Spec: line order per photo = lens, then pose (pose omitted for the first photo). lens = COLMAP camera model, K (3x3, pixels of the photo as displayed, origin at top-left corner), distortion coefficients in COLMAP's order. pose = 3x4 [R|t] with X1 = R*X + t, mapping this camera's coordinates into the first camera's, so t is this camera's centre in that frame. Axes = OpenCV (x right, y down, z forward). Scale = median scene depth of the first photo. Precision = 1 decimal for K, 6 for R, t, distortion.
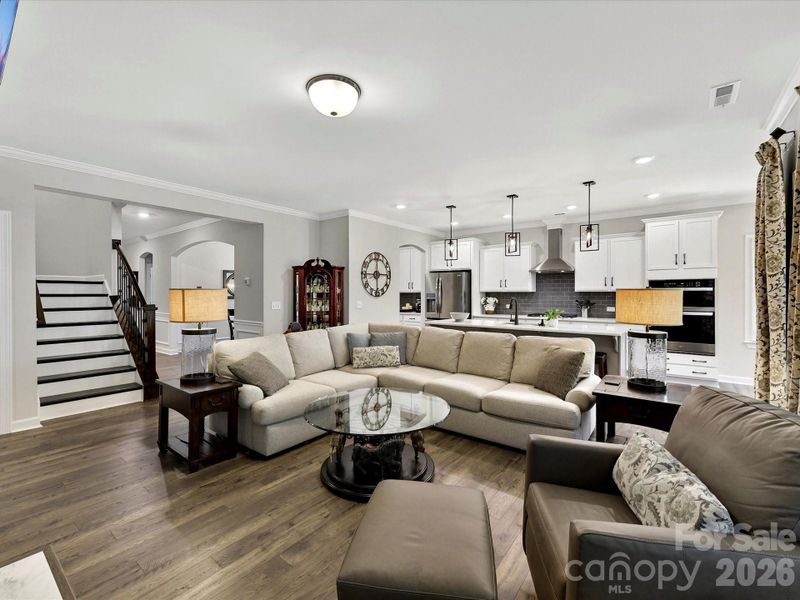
lens RADIAL K [[361.6, 0, 397.0], [0, 361.6, 292.2], [0, 0, 1]] dist [0.002333, -0.001486]
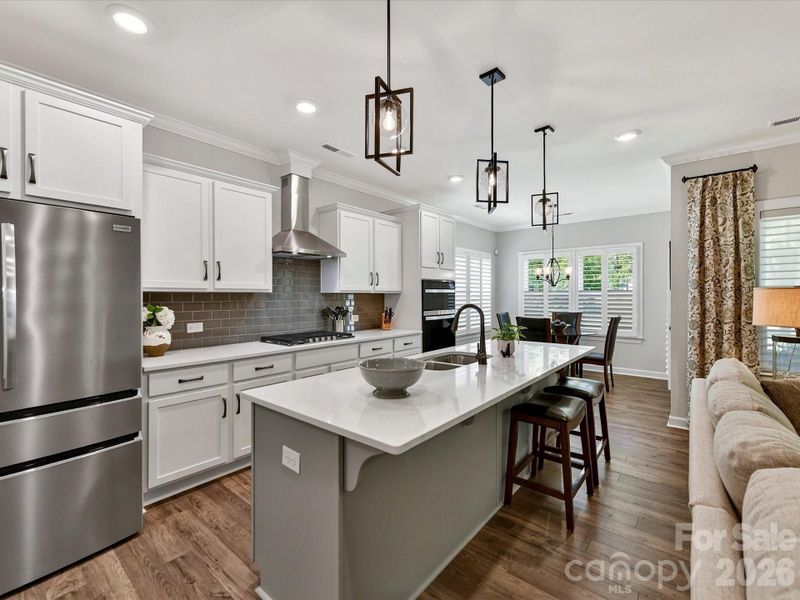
lens RADIAL K [[361.6, 0, 396.8], [0, 361.6, 295.9], [0, 0, 1]] dist [0.002333, -0.001486]
pose [[0.028993, 0.000272, 0.999580, -0.106454], [-0.000186, 1.000000, -0.000267, 0.003842], [-0.999580, -0.000178, 0.028993, 0.882800]]
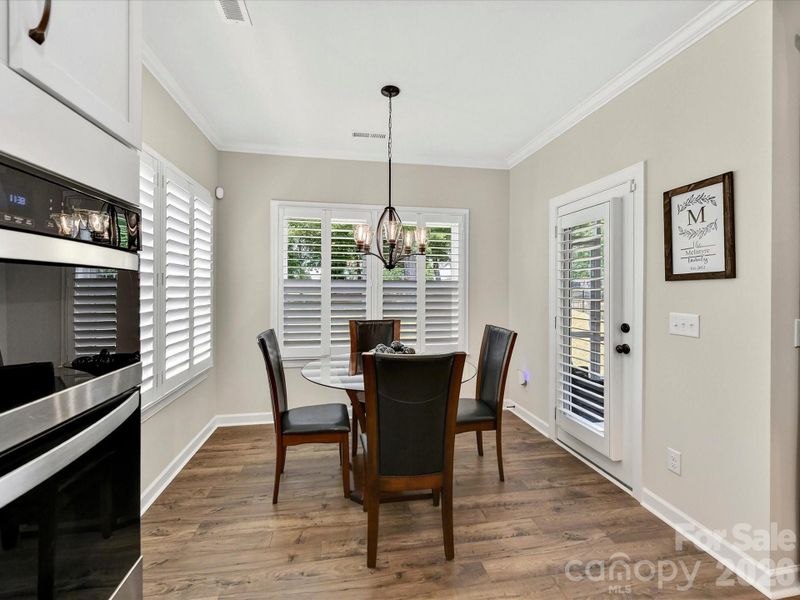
lens RADIAL K [[361.6, 0, 397.8], [0, 361.6, 289.5], [0, 0, 1]] dist [0.002333, -0.001486]
pose [[-0.743845, -0.003103, 0.668345, 0.507336], [-0.004396, 0.999990, -0.000249, 0.003667], [-0.668338, -0.003123, -0.743851, 0.816910]]
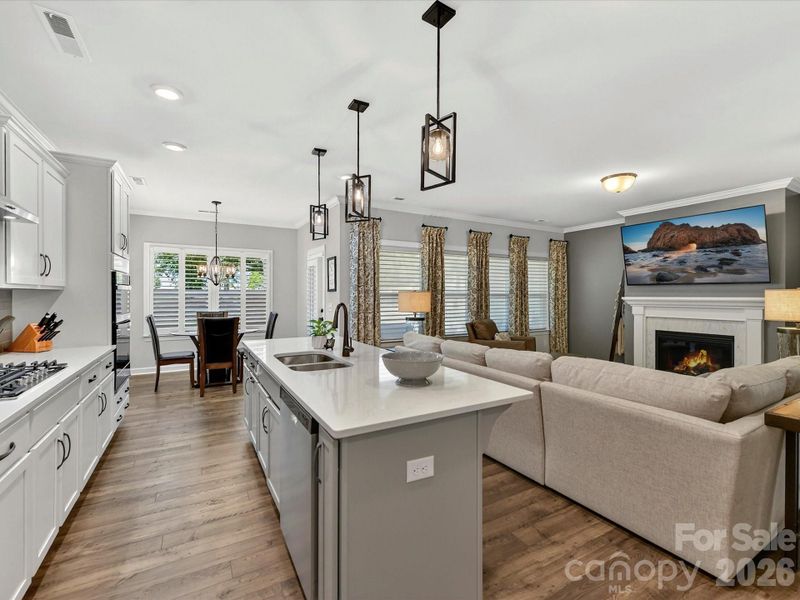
lens RADIAL K [[361.6, 0, 402.0], [0, 361.6, 295.9], [0, 0, 1]] dist [0.002333, -0.001486]
pose [[-0.930779, -0.003010, 0.365569, 0.054591], [-0.003131, 0.999995, 0.000261, 0.003896], [-0.365568, -0.000902, -0.930784, 1.165204]]
